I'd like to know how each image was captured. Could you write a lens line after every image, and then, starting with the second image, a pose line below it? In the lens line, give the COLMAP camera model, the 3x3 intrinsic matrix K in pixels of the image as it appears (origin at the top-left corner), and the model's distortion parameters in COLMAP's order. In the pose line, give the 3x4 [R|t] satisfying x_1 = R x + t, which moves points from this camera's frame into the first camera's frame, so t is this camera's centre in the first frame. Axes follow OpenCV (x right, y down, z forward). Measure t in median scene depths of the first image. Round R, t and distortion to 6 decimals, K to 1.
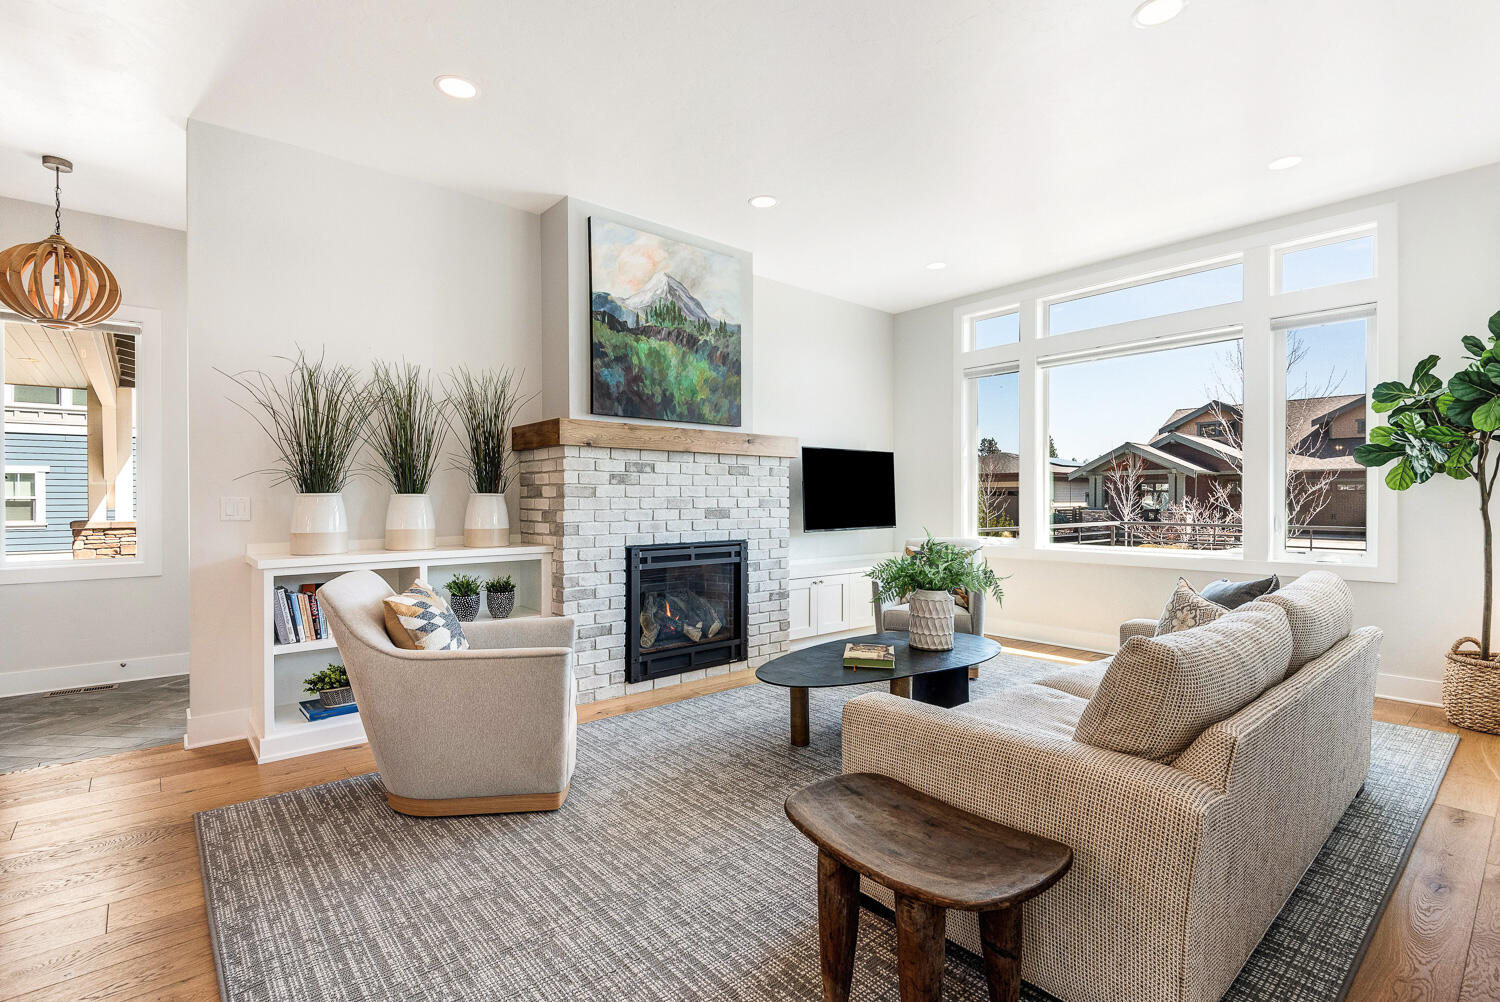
lens RADIAL K [[699.0, 0, 750.5], [0, 699.0, 504.2], [0, 0, 1]] dist [0.011099, -0.001351]
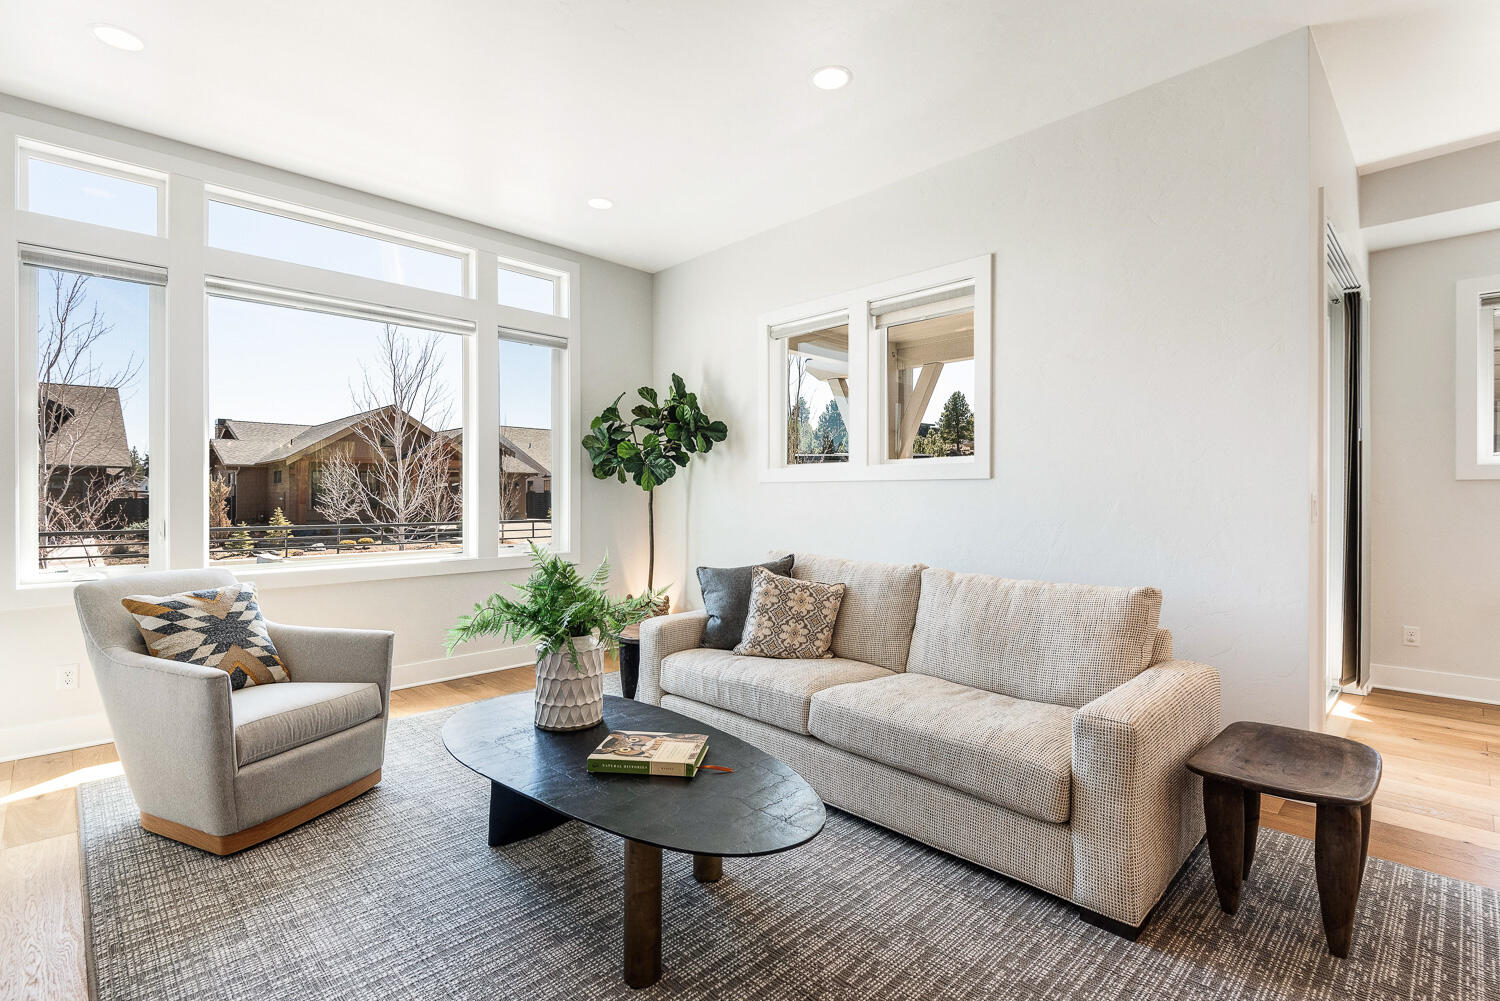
lens RADIAL K [[699.0, 0, 750.5], [0, 699.0, 503.7], [0, 0, 1]] dist [0.011099, -0.001351]
pose [[-0.069516, -0.008309, 0.997546, -0.332261], [0.013841, 0.999861, 0.009293, -0.004002], [-0.997485, 0.014453, -0.069391, 0.720773]]
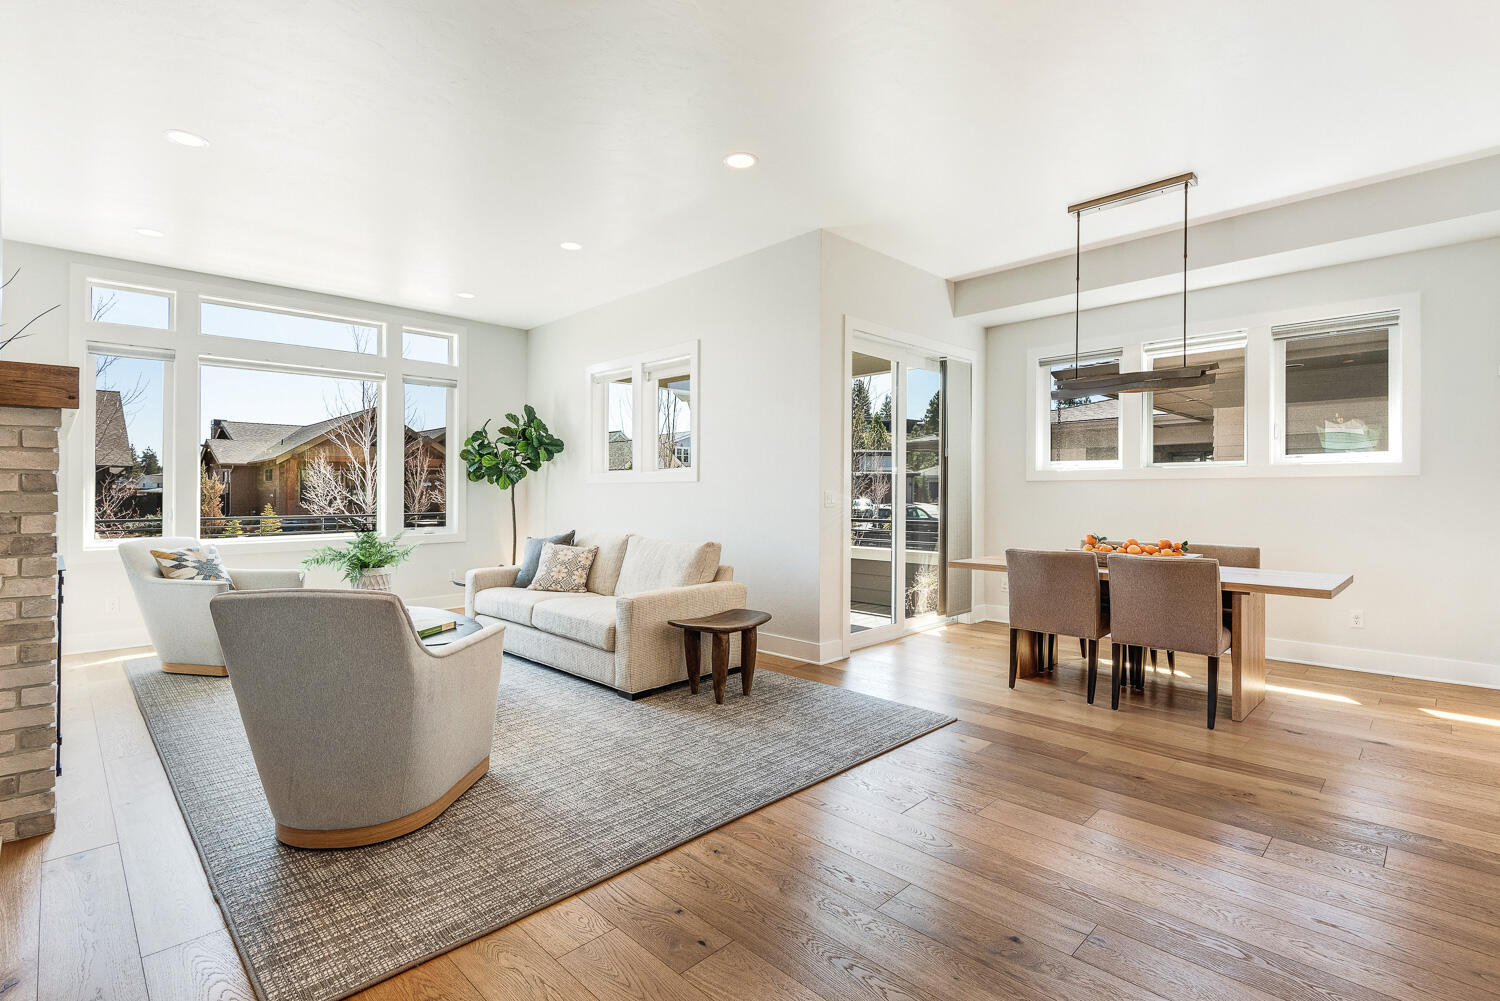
lens RADIAL K [[702.2, 0, 750.1], [0, 702.2, 495.0], [0, 0, 1]] dist [0.003407, 0.000478]
pose [[-0.071930, -0.001410, 0.997409, -0.834311], [0.015606, 0.999875, 0.002539, 0.001693], [-0.997288, 0.015748, -0.071899, 0.378846]]
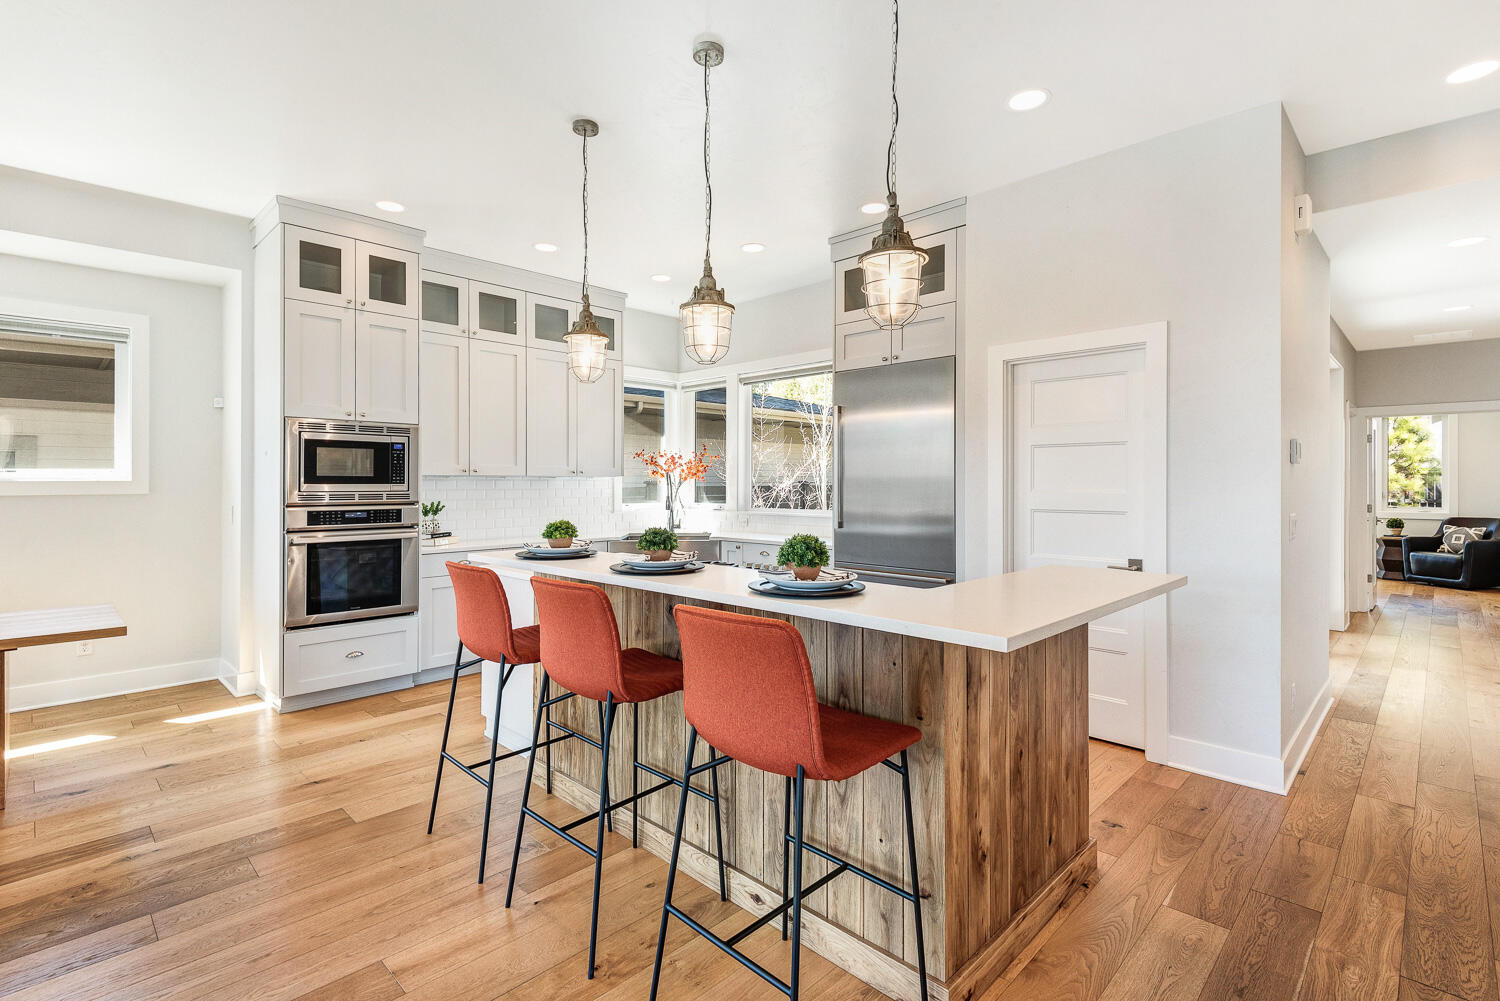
lens RADIAL K [[694.5, 0, 749.7], [0, 694.5, 483.2], [0, 0, 1]] dist [0.036419, -0.021248]
pose [[-0.995535, 0.000910, -0.094391, -0.683677], [-0.000345, 0.999912, 0.013285, -0.039594], [0.094395, 0.013258, -0.995447, 0.478269]]
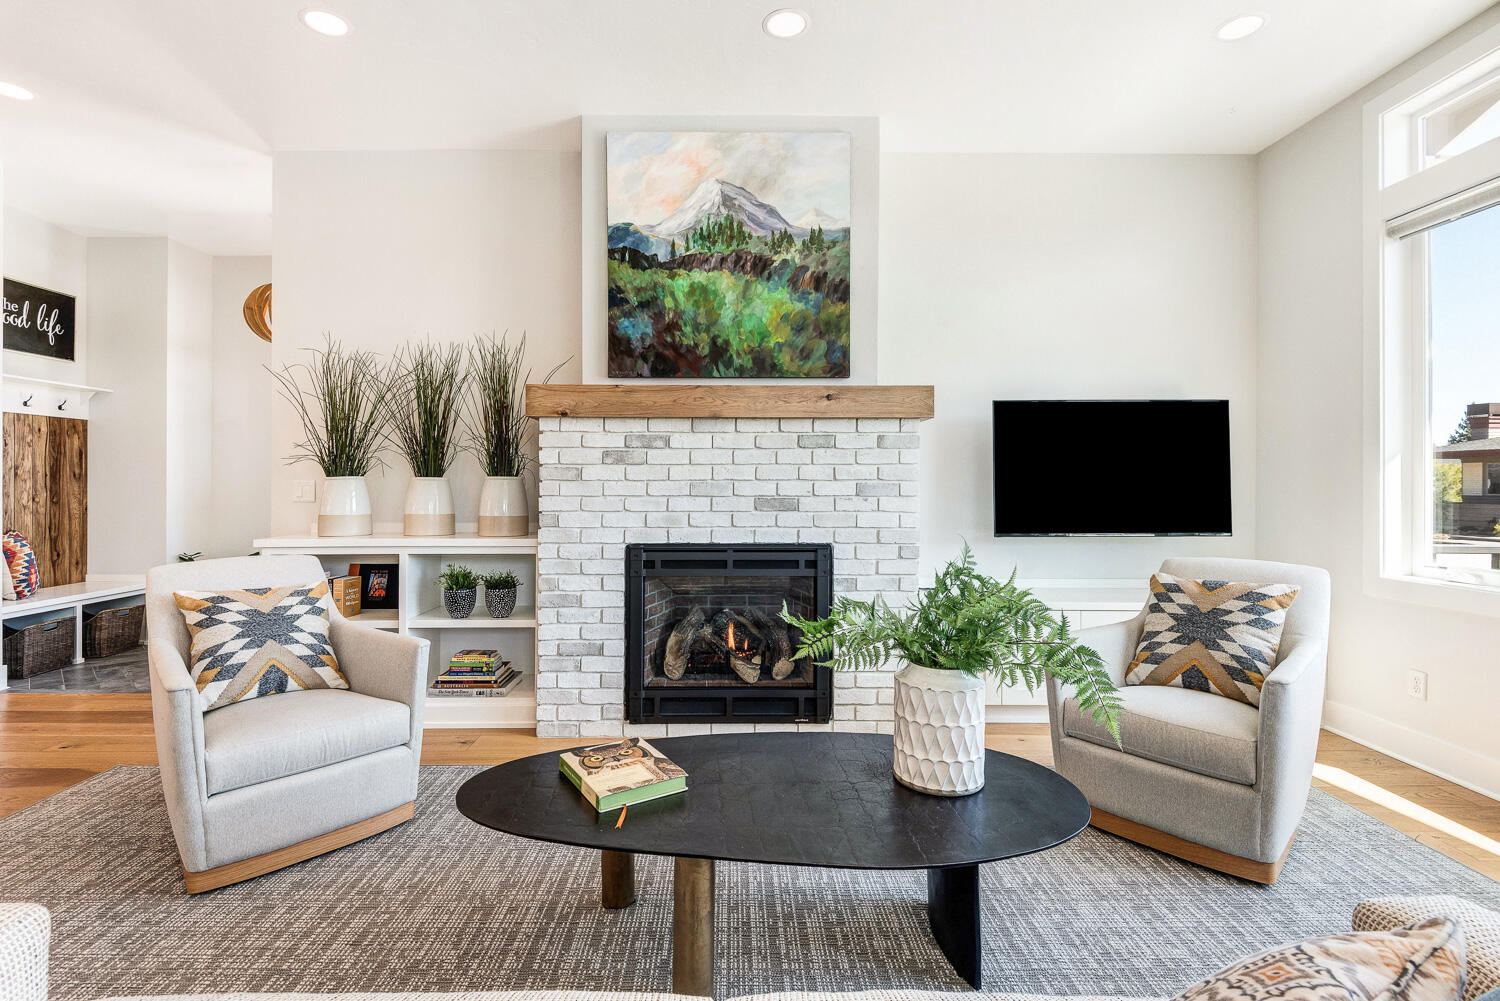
lens RADIAL K [[694.5, 0, 749.7], [0, 694.5, 483.2], [0, 0, 1]] dist [0.036419, -0.021248]
pose [[0.758264, 0.002017, -0.651945, 0.398948], [-0.006167, 0.999973, -0.004078, -0.004469], [0.651919, 0.007113, 0.758256, 0.473241]]
